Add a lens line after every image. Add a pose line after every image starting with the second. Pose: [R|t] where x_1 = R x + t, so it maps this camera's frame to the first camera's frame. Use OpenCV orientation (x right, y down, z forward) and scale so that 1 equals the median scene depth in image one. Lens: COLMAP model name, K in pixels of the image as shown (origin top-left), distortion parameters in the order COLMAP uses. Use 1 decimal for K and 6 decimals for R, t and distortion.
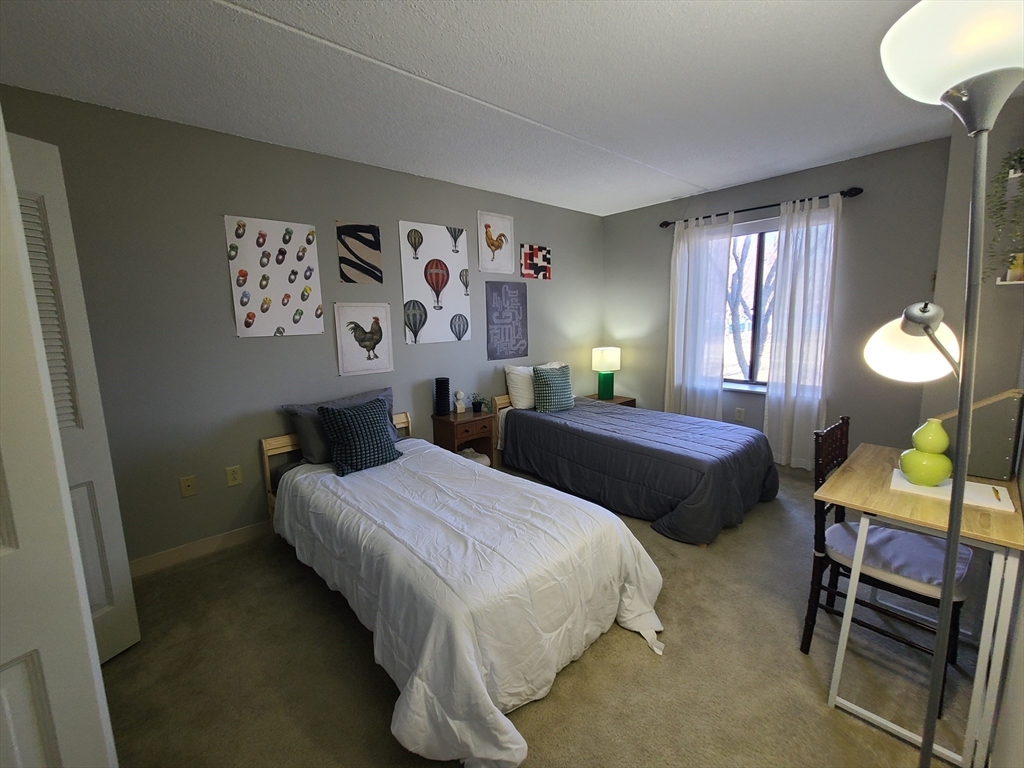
lens RADIAL K [[419.8, 0, 513.4], [0, 419.8, 377.7], [0, 0, 1]] dist [-0.003622, 0.000033]
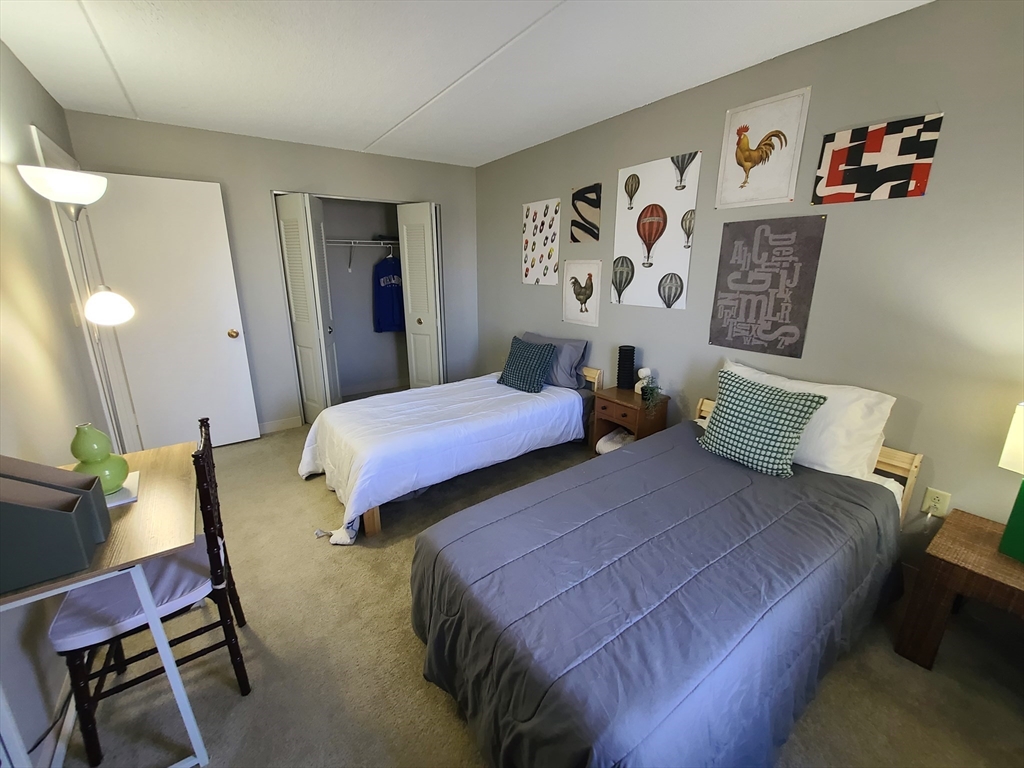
lens RADIAL K [[419.8, 0, 514.1], [0, 419.8, 380.8], [0, 0, 1]] dist [-0.003622, 0.000033]
pose [[-0.105948, 0.285619, -0.952469, 0.728198], [-0.140755, 0.943907, 0.298708, -0.163331], [0.984359, 0.165713, -0.059803, 0.839201]]
